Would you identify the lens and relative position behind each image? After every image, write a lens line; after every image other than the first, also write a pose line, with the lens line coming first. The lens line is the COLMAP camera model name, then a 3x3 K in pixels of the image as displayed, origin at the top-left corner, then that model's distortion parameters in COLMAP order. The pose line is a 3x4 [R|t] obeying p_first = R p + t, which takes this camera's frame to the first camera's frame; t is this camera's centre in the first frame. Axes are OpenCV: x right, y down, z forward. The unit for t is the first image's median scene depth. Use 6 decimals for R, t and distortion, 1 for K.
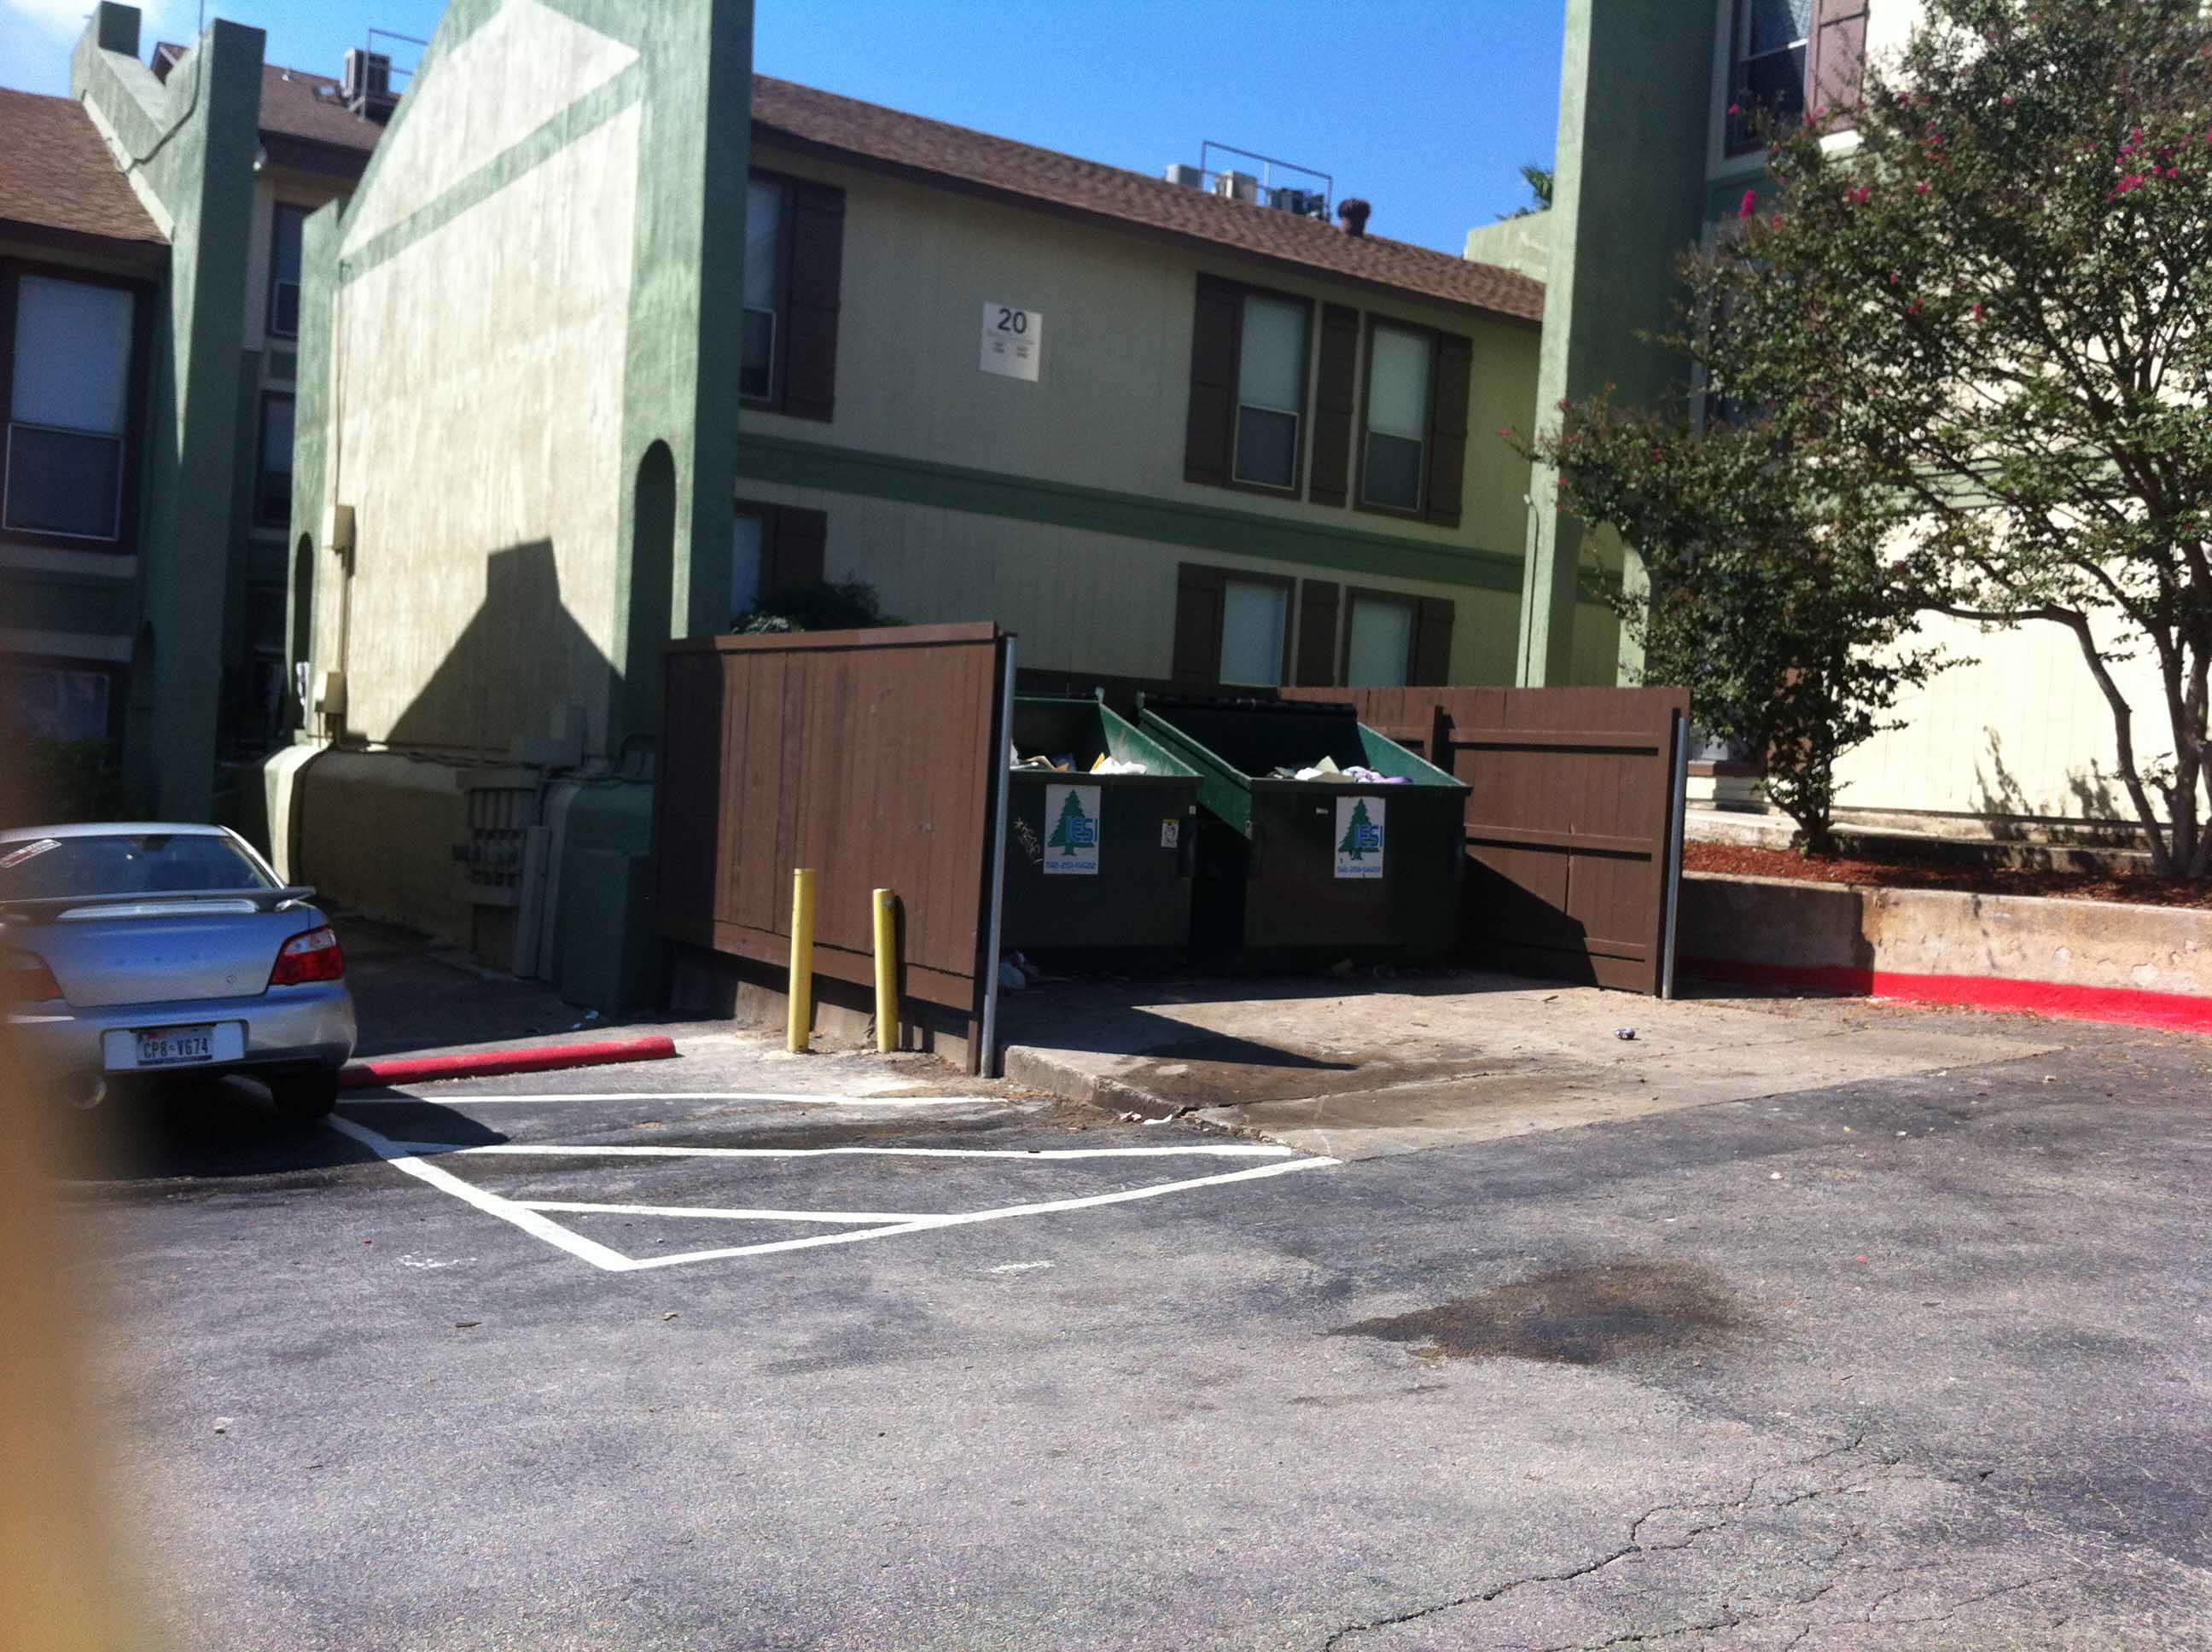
lens RADIAL K [[2158.6, 0, 1084.8], [0, 2158.6, 831.2], [0, 0, 1]] dist [-0.008599, 0.000000]
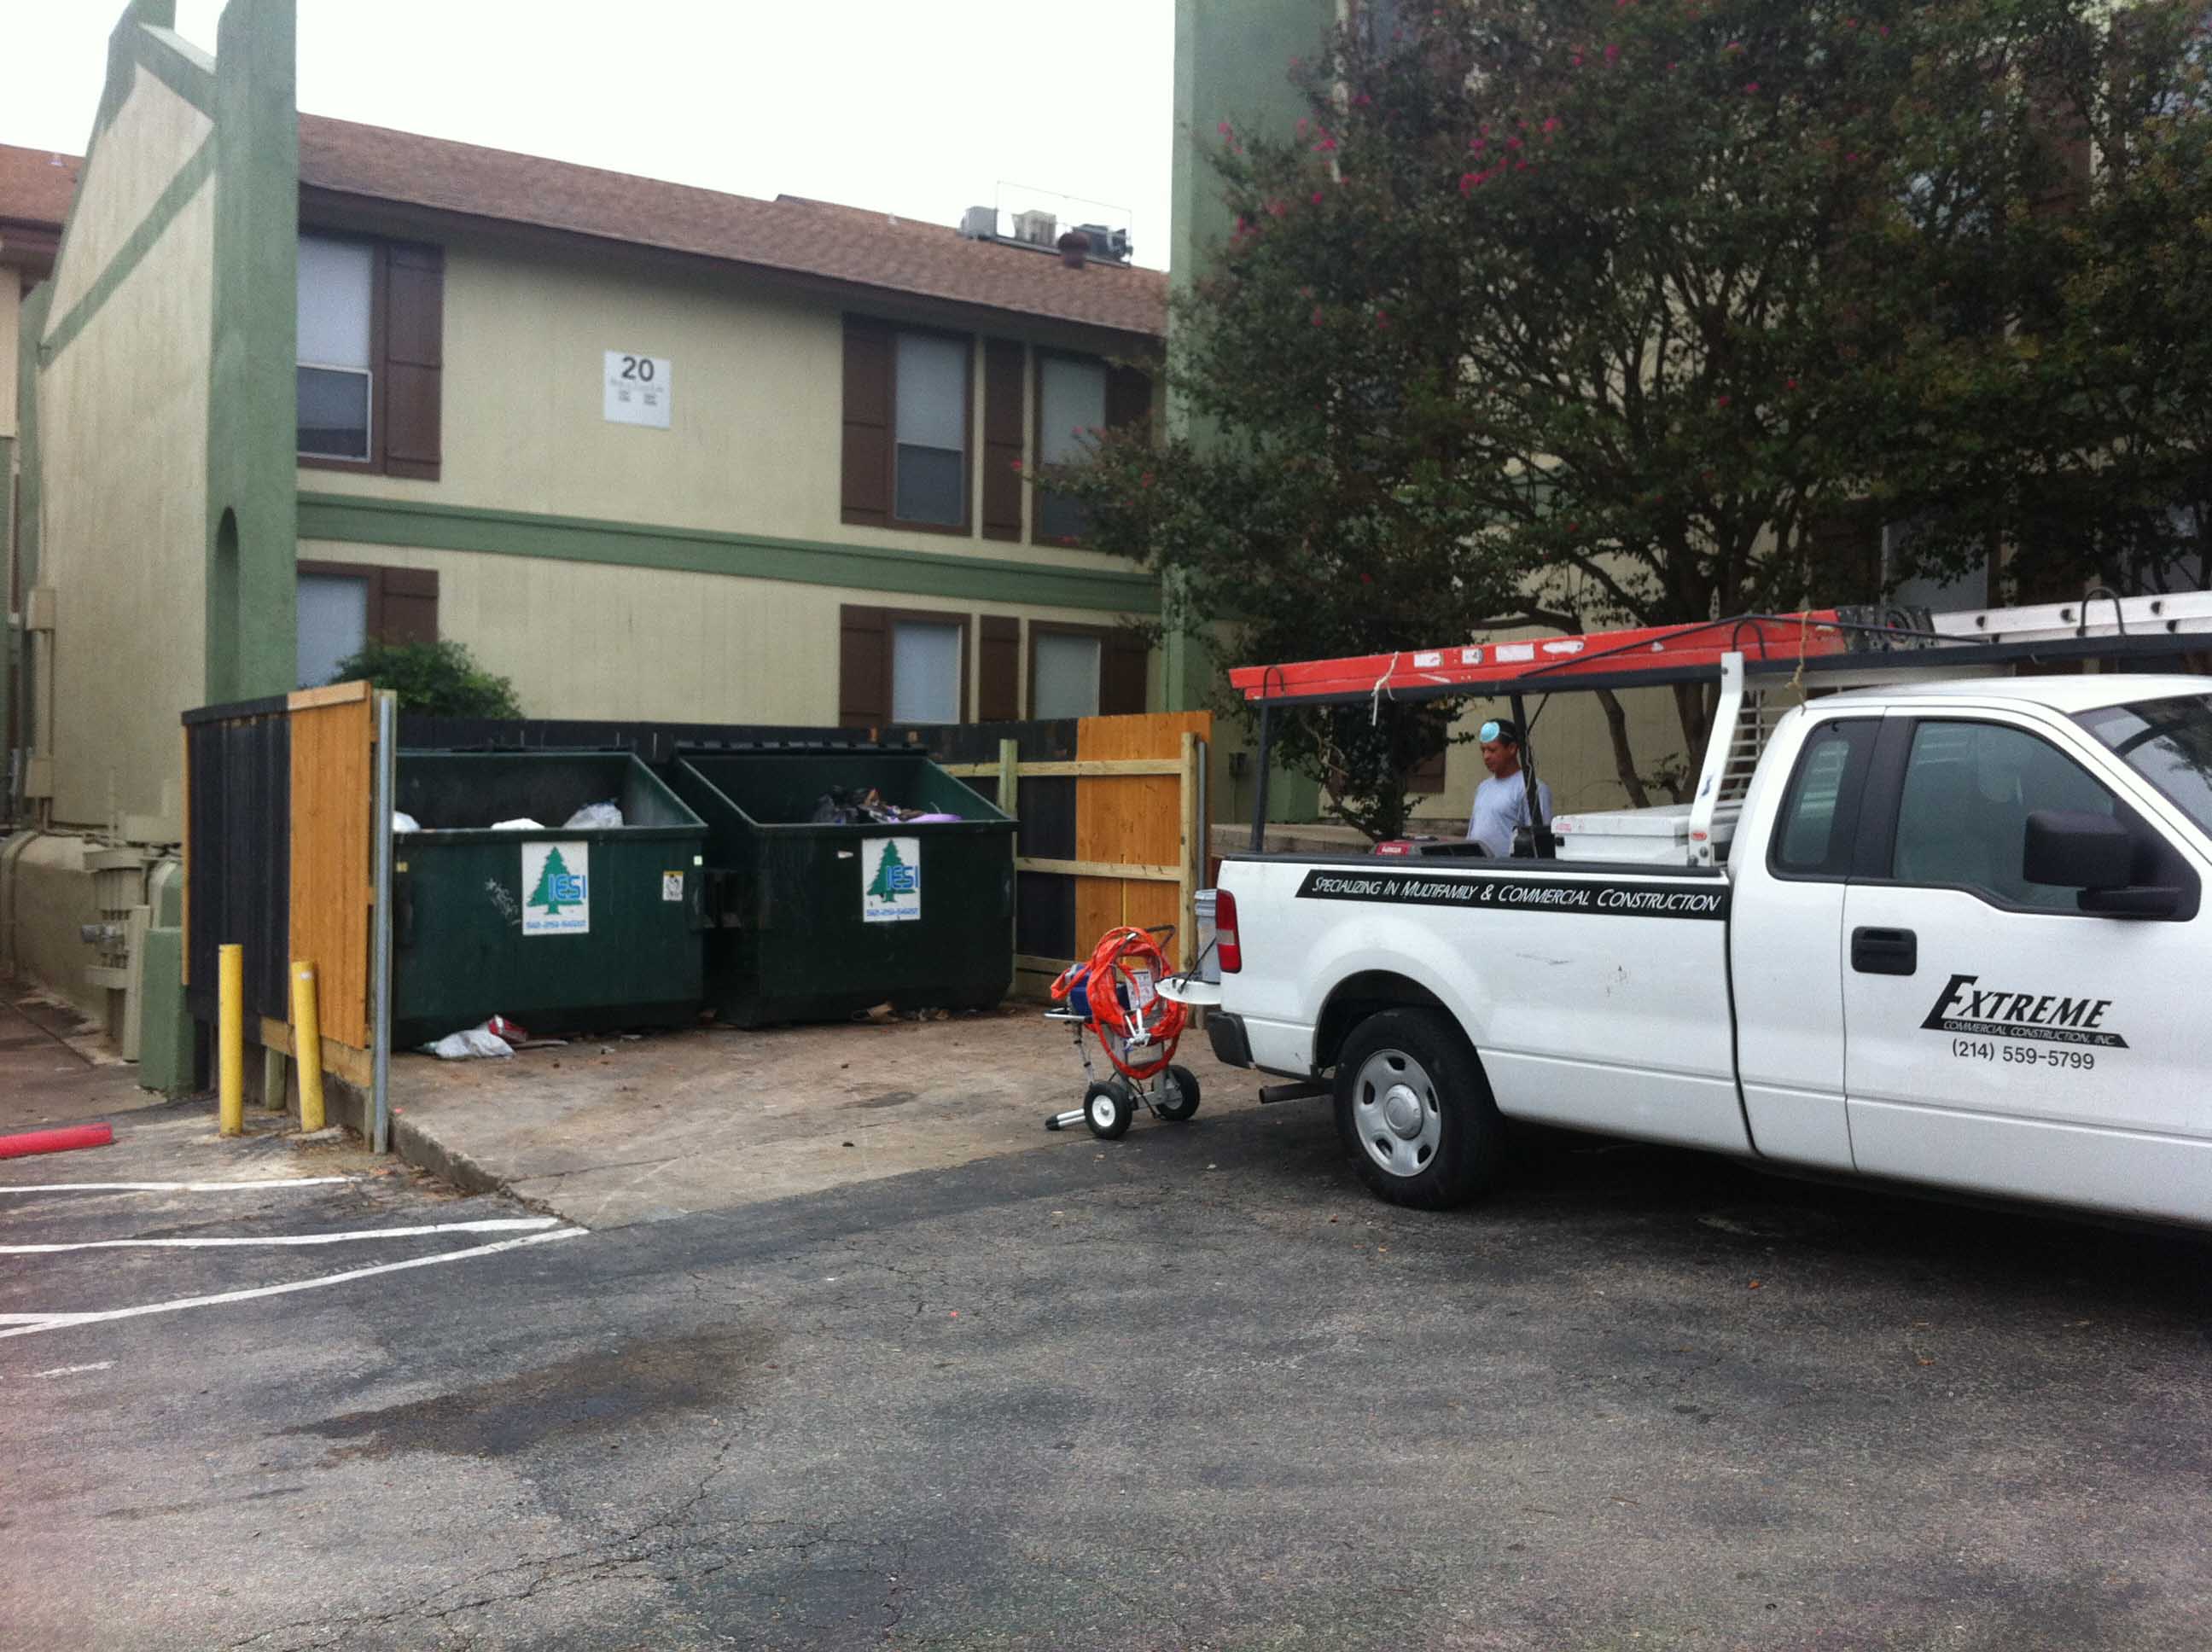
lens RADIAL K [[2158.6, 0, 1095.5], [0, 2158.6, 811.8], [0, 0, 1]] dist [-0.008599, 0.000000]
pose [[0.998742, -0.050058, 0.003060, 0.219131], [0.050122, 0.998388, -0.026638, 0.002956], [-0.001721, 0.026758, 0.999640, 0.025709]]
